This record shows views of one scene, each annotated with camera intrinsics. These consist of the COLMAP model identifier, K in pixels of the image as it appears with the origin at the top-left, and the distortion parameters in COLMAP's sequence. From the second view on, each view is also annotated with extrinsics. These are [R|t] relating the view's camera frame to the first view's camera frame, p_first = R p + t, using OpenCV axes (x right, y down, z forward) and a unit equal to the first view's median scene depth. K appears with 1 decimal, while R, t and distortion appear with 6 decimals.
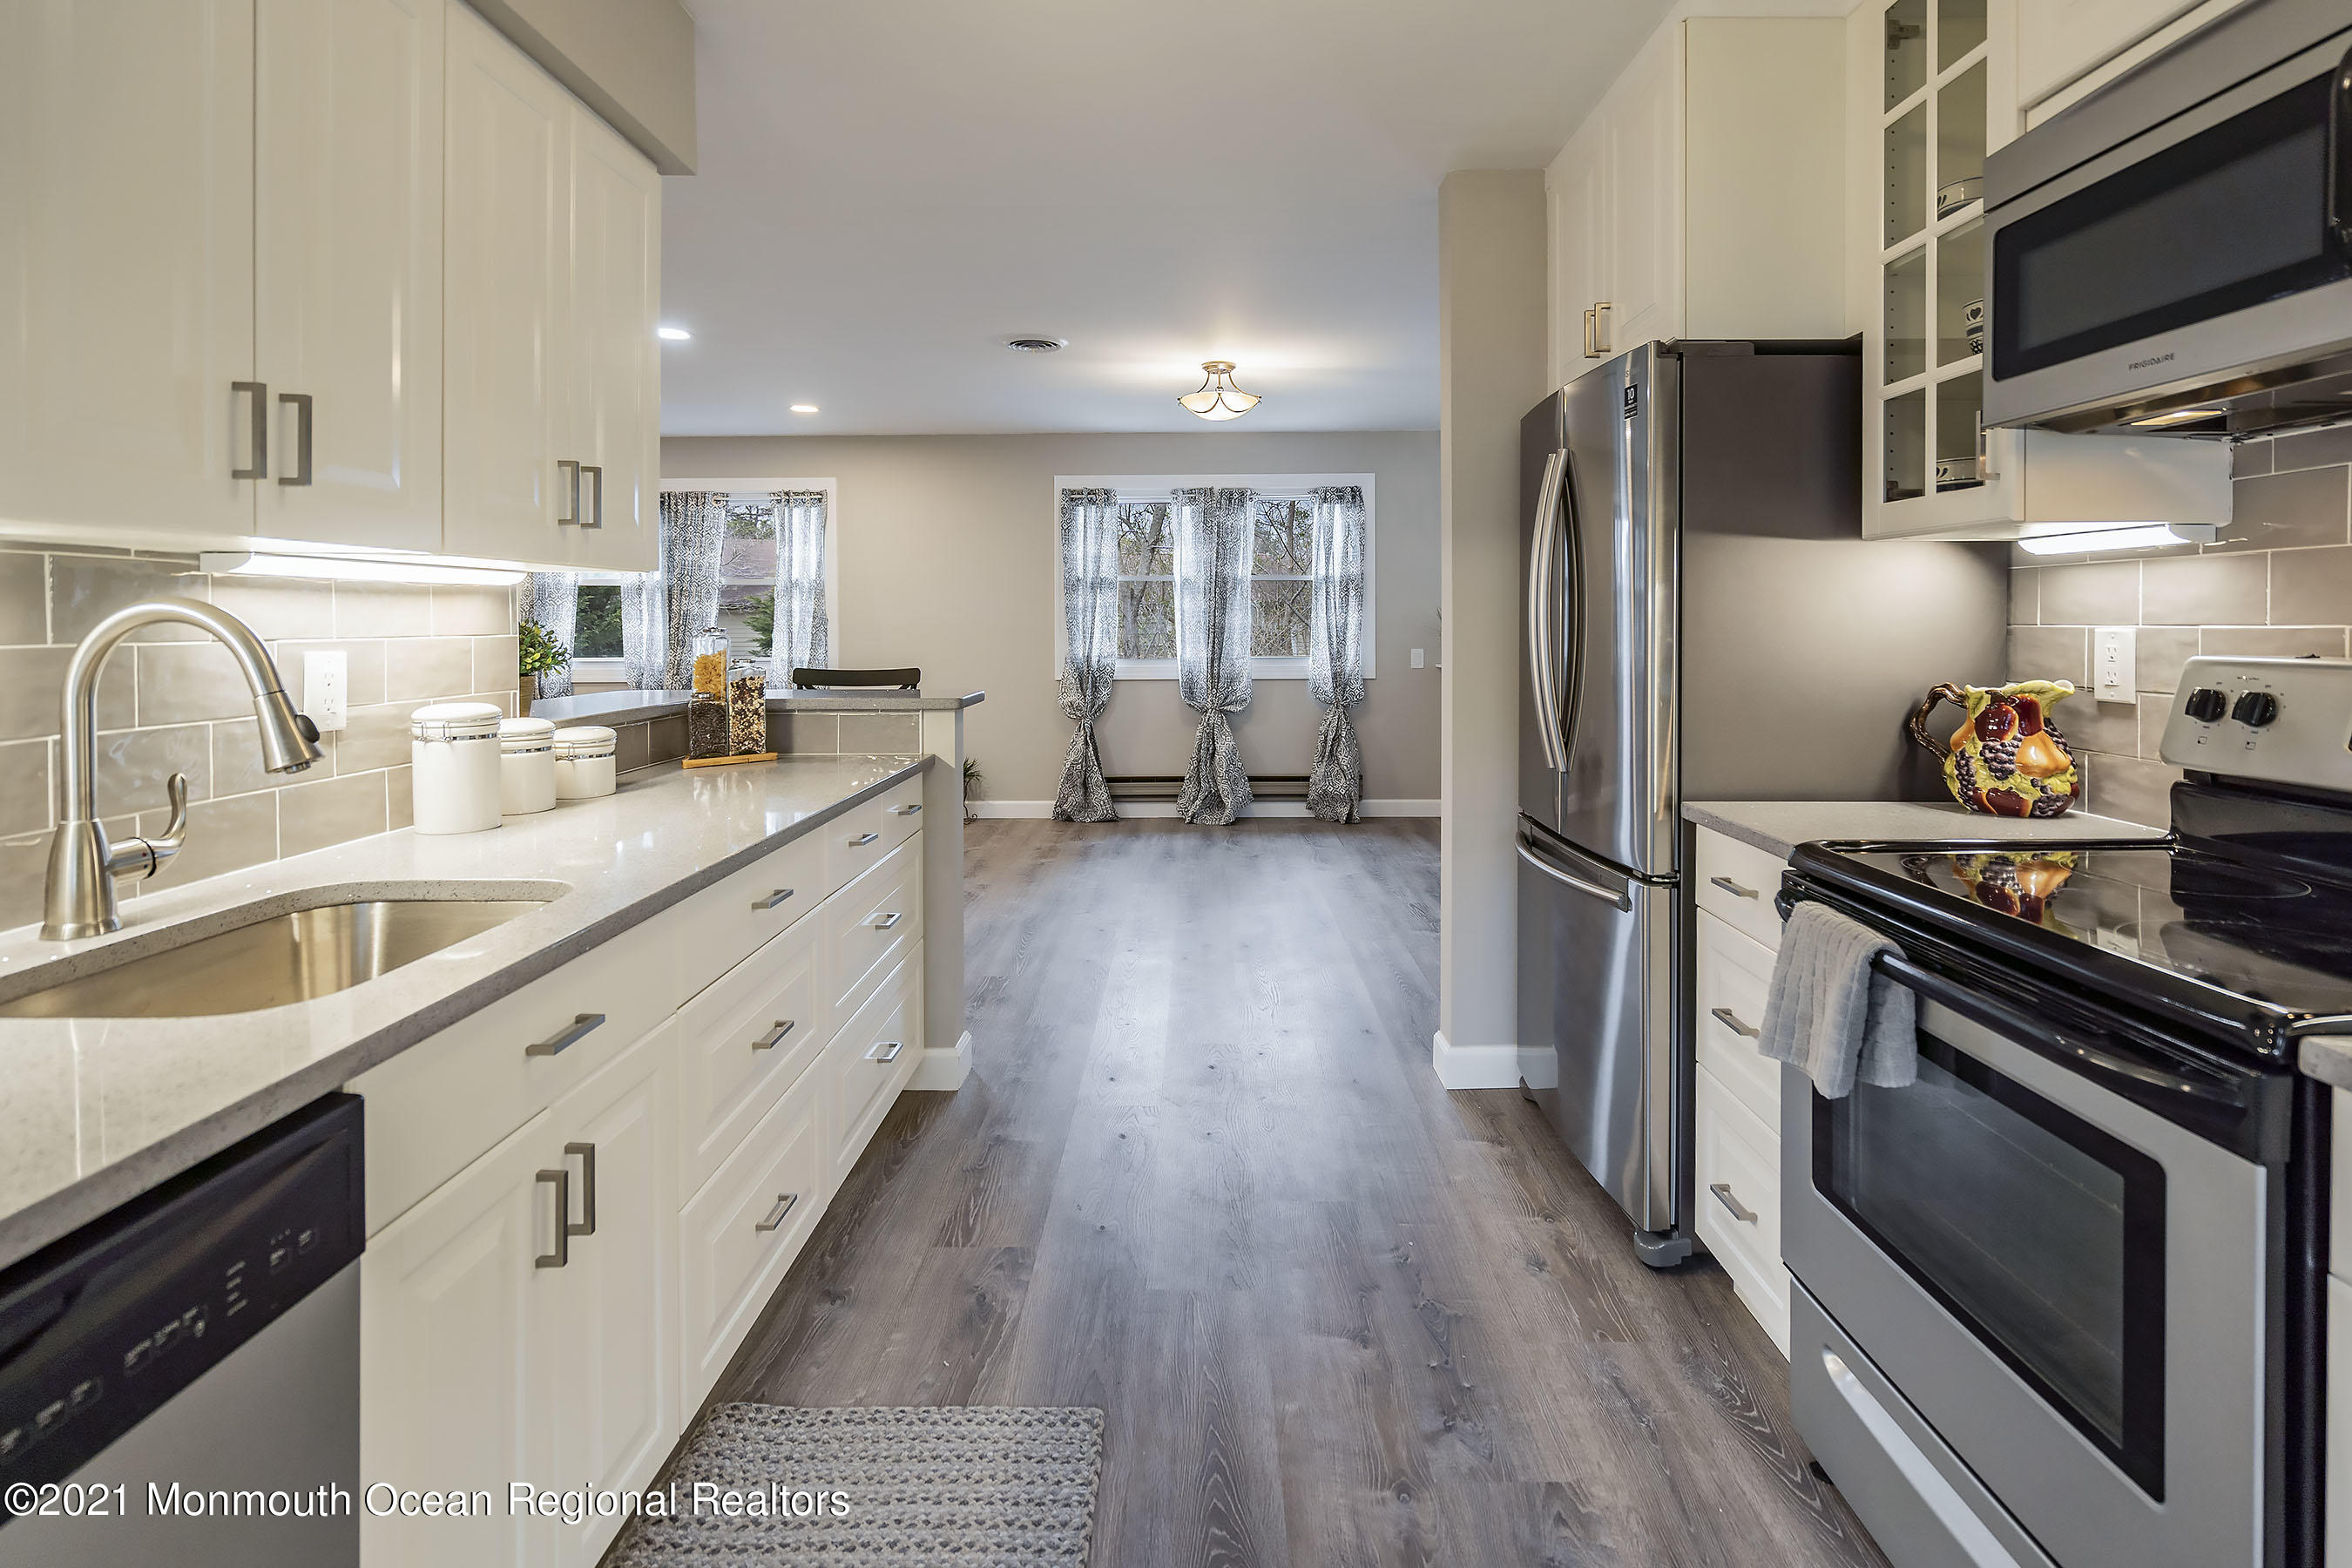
lens RADIAL K [[1103.8, 0, 1210.0], [0, 1103.8, 636.0], [0, 0, 1]] dist [0.000667, 0.001279]
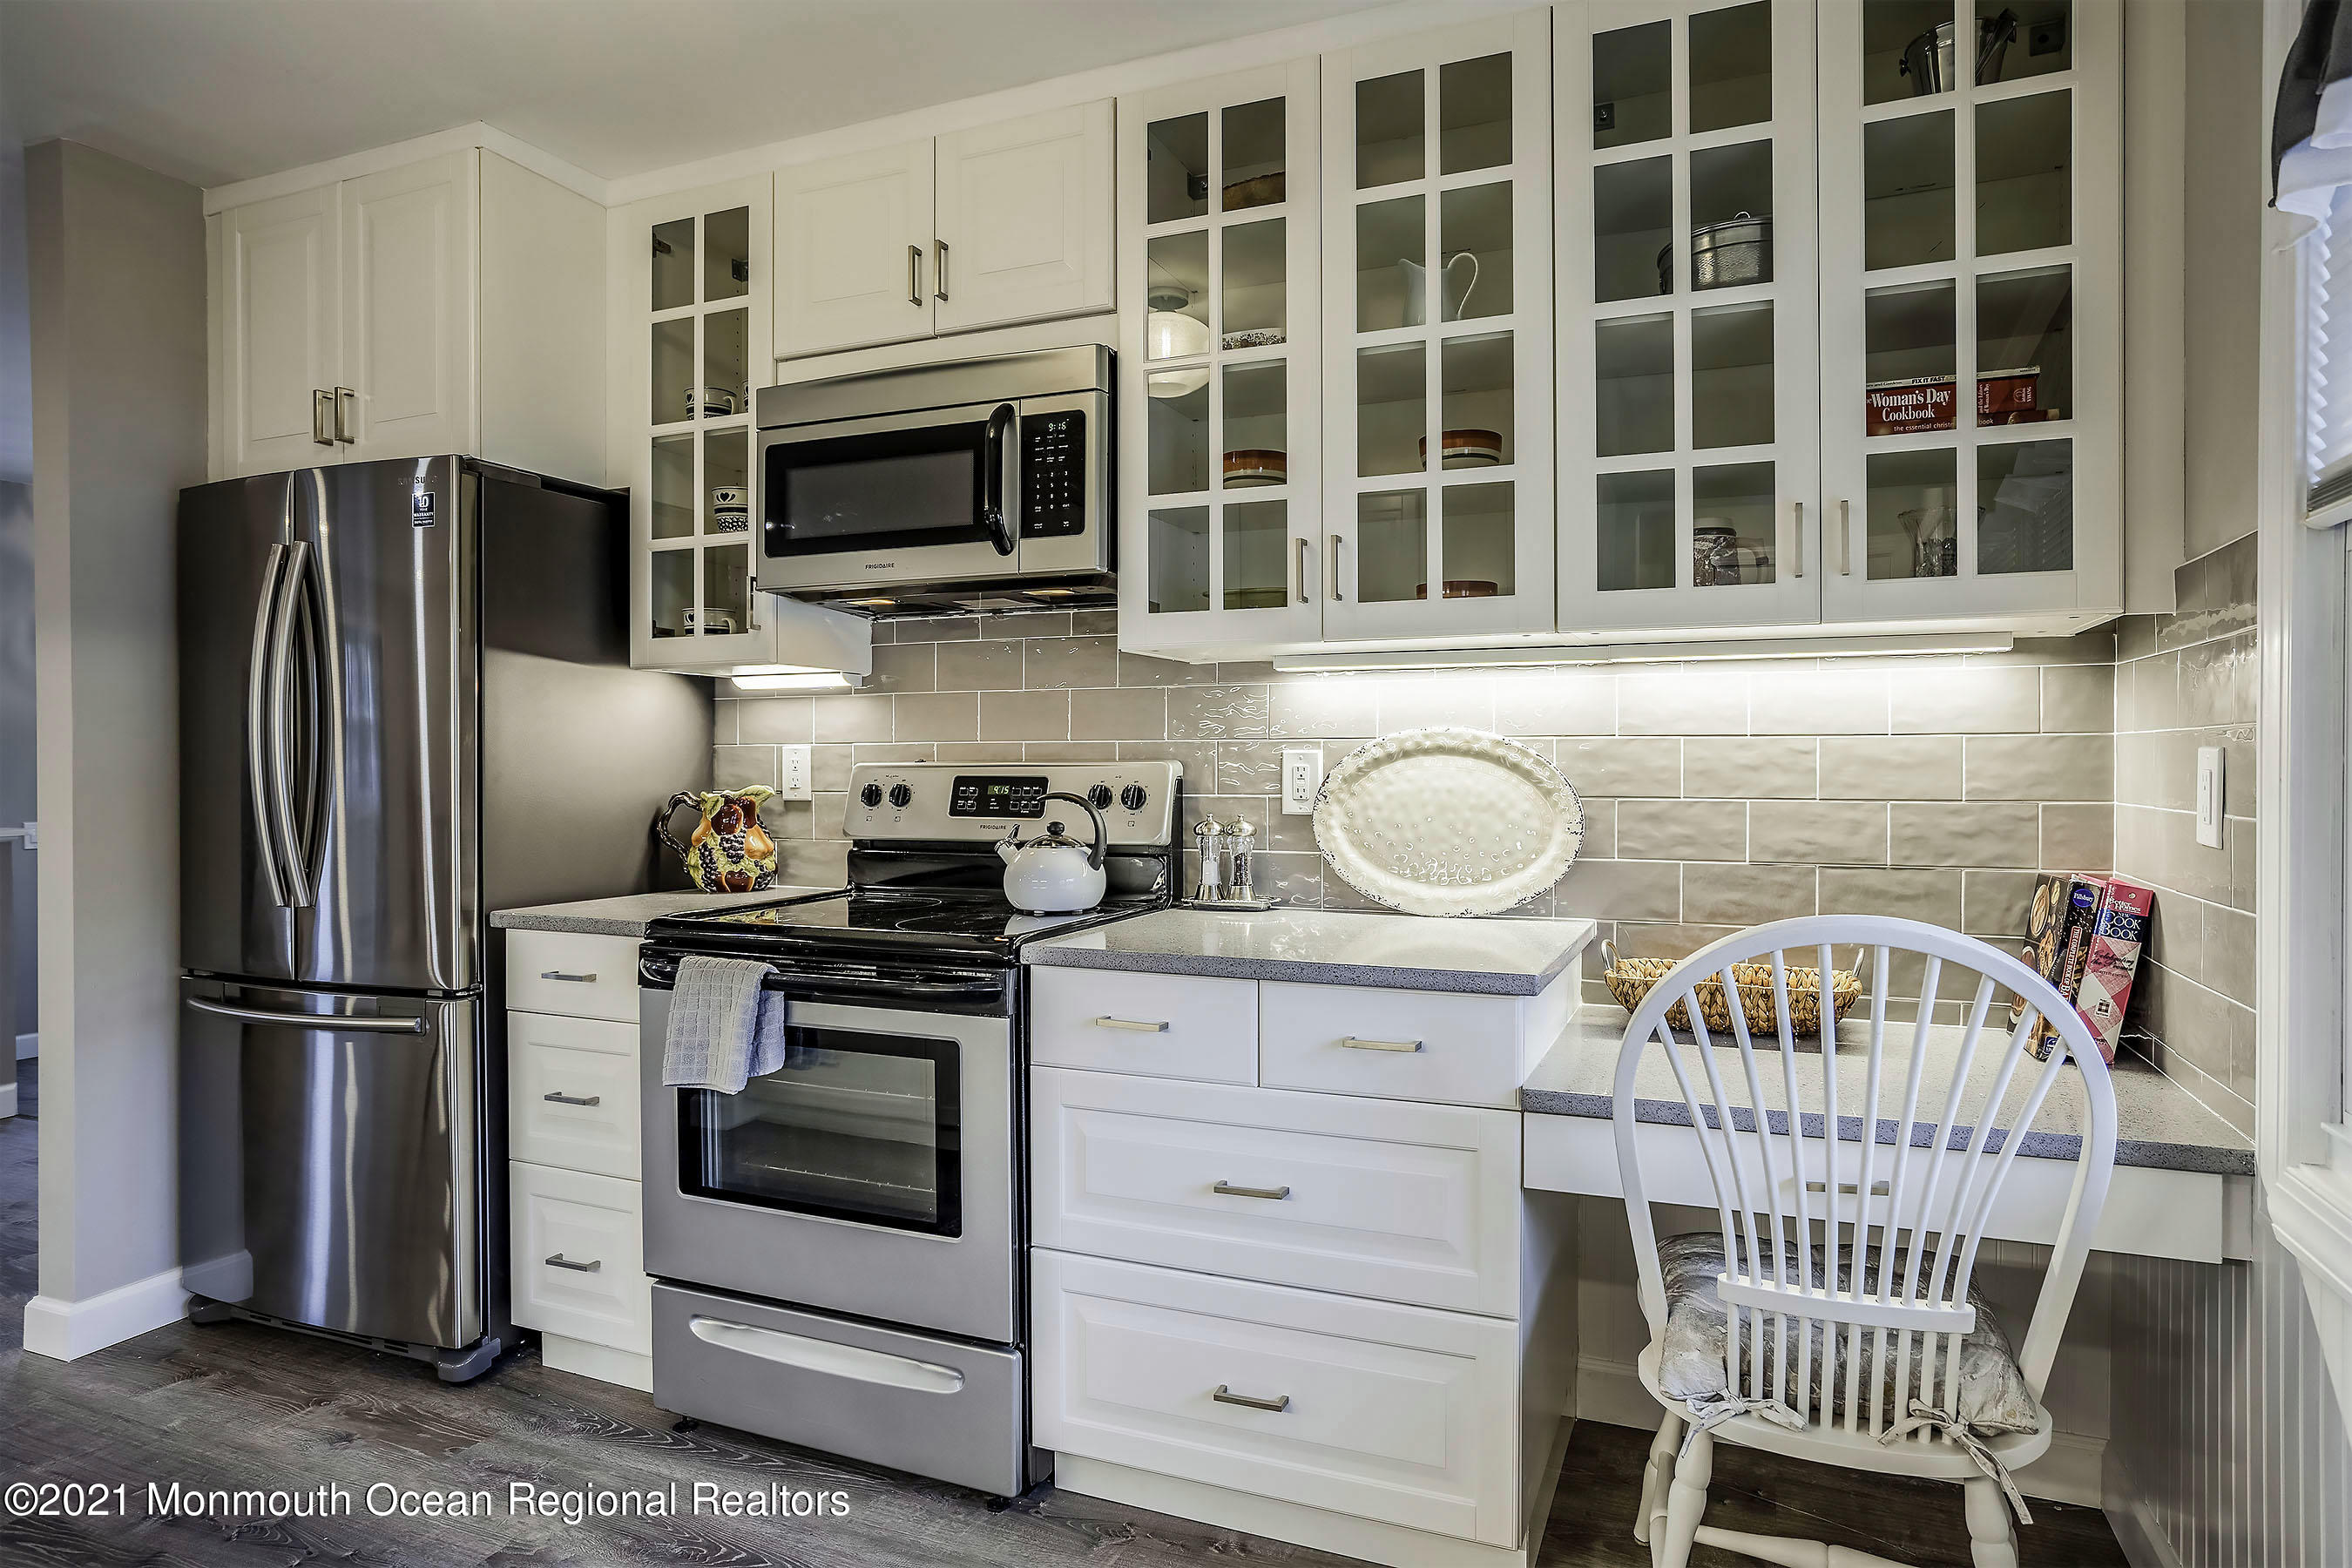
lens RADIAL K [[1283.8, 0, 1222.0], [0, 1283.8, 772.4], [0, 0, 1]] dist [-0.028837, 0.004128]
pose [[0.369192, -0.003674, 0.929346, -0.422912], [0.011728, 0.999931, -0.000706, 0.030245], [-0.929279, 0.011160, 0.369210, -0.066803]]
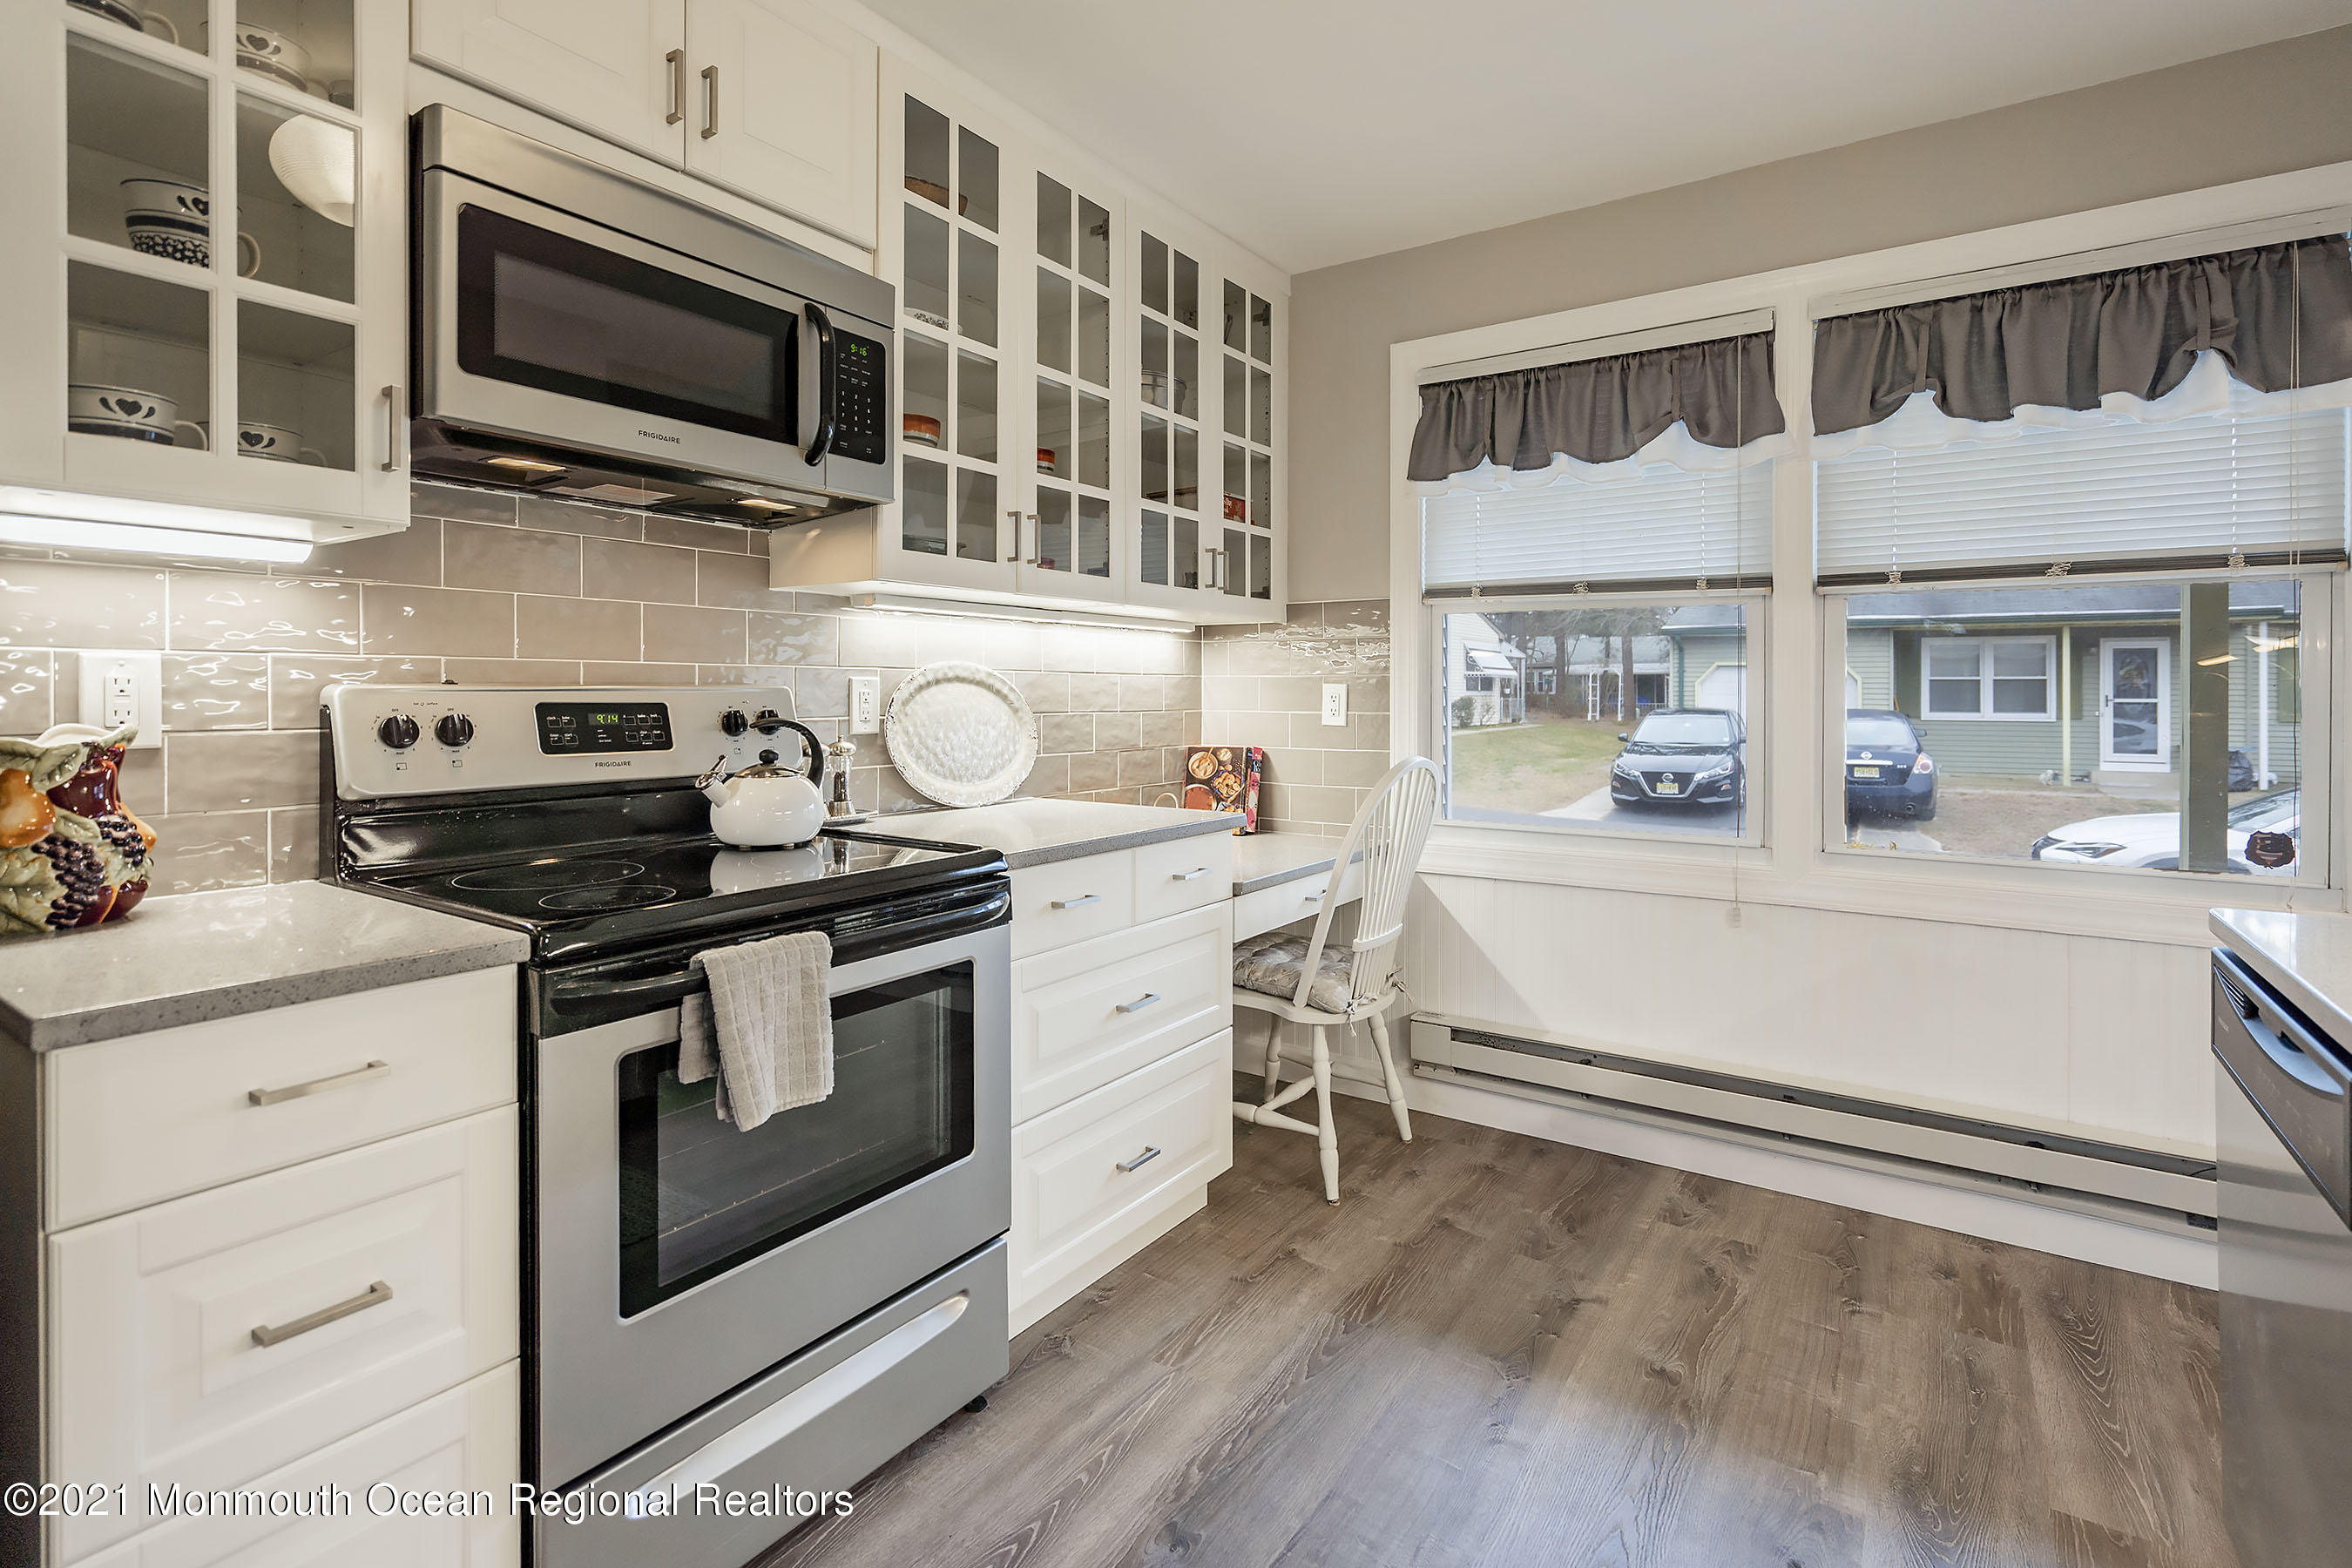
lens RADIAL K [[1103.8, 0, 1171.9], [0, 1103.8, 690.7], [0, 0, 1]] dist [0.000667, 0.001279]
pose [[-0.817241, 0.004091, 0.576282, -0.210531], [0.008991, 0.999944, 0.005651, 0.019830], [-0.576226, 0.009799, -0.817231, 1.118138]]
